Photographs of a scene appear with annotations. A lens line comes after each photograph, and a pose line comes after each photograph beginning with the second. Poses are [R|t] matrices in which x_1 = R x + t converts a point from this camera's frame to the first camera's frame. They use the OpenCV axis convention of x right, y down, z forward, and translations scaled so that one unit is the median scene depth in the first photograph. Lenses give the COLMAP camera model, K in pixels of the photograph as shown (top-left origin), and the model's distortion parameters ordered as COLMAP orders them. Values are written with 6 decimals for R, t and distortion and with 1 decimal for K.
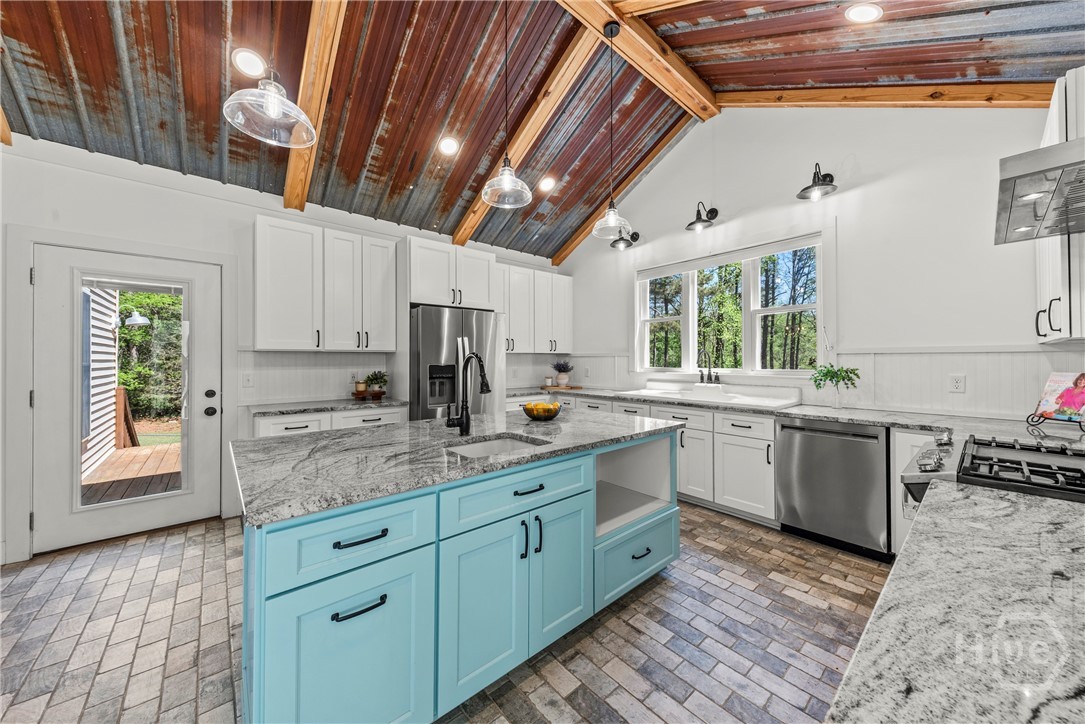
lens RADIAL K [[378.2, 0, 550.0], [0, 378.2, 358.1], [0, 0, 1]] dist [0.002645, -0.001314]
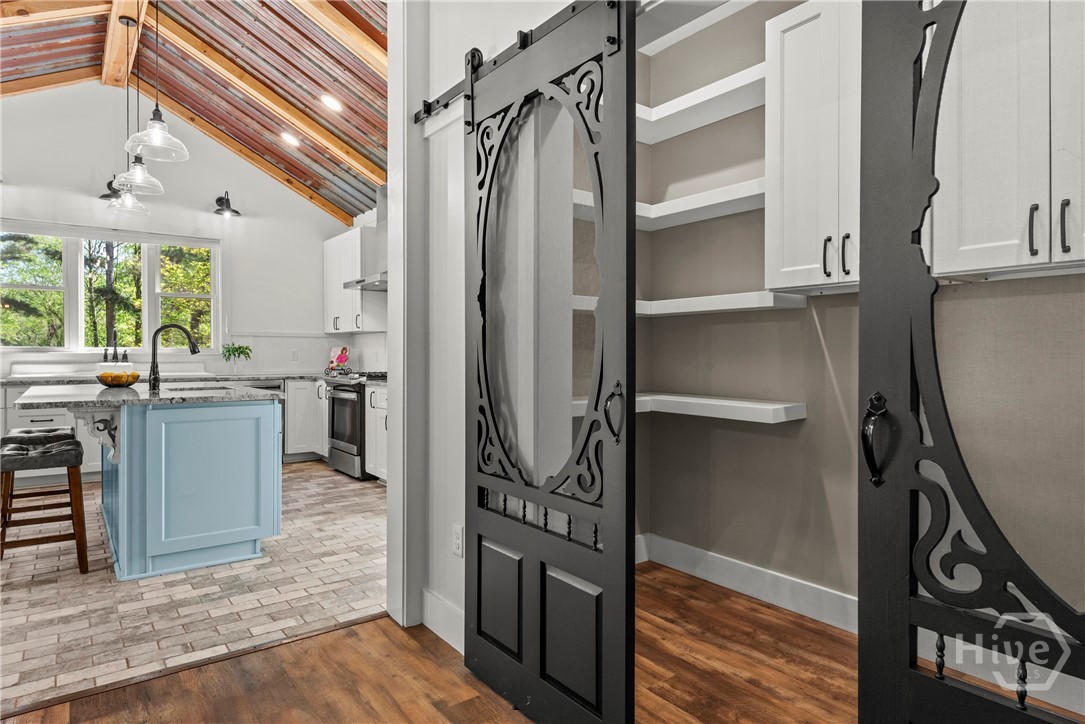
lens RADIAL K [[624.6, 0, 545.9], [0, 624.6, 358.5], [0, 0, 1]] dist [0.014785, -0.007246]
pose [[0.072370, -0.004956, 0.997366, -1.225495], [-0.005592, 0.999970, 0.005375, 0.046268], [-0.997362, -0.005966, 0.072340, -0.242601]]
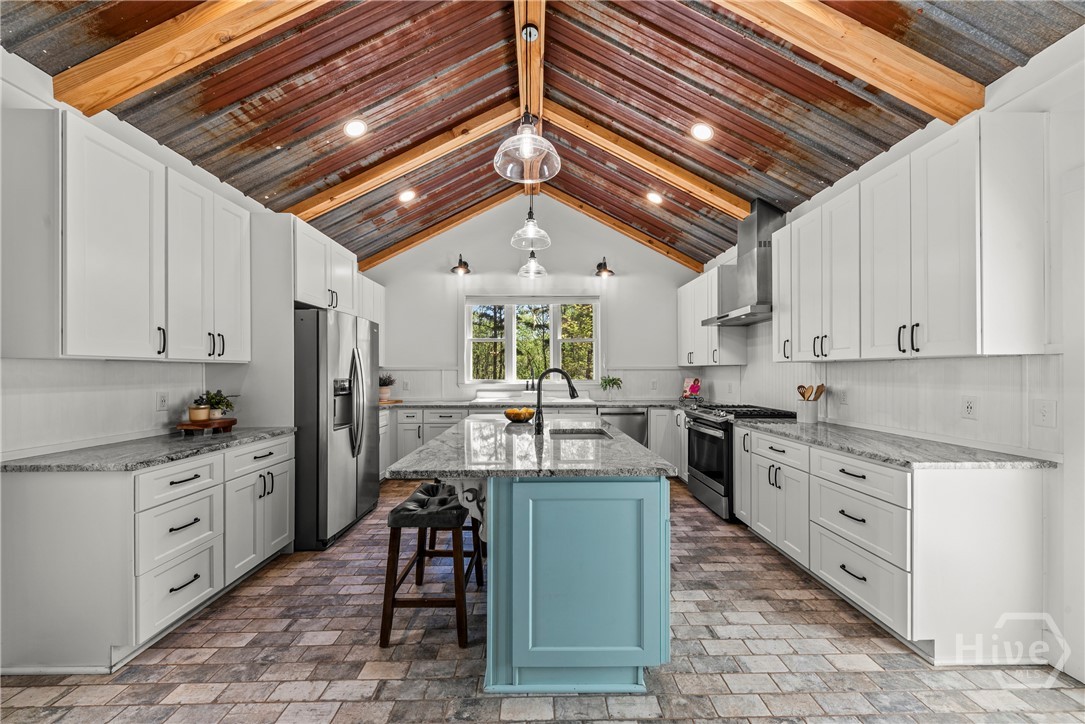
lens RADIAL K [[378.2, 0, 547.2], [0, 378.2, 374.4], [0, 0, 1]] dist [0.002645, -0.001314]
pose [[0.639727, -0.003474, 0.768594, -0.655964], [-0.003033, 0.999971, 0.007045, -0.001571], [-0.768596, -0.006838, 0.639698, 0.098454]]
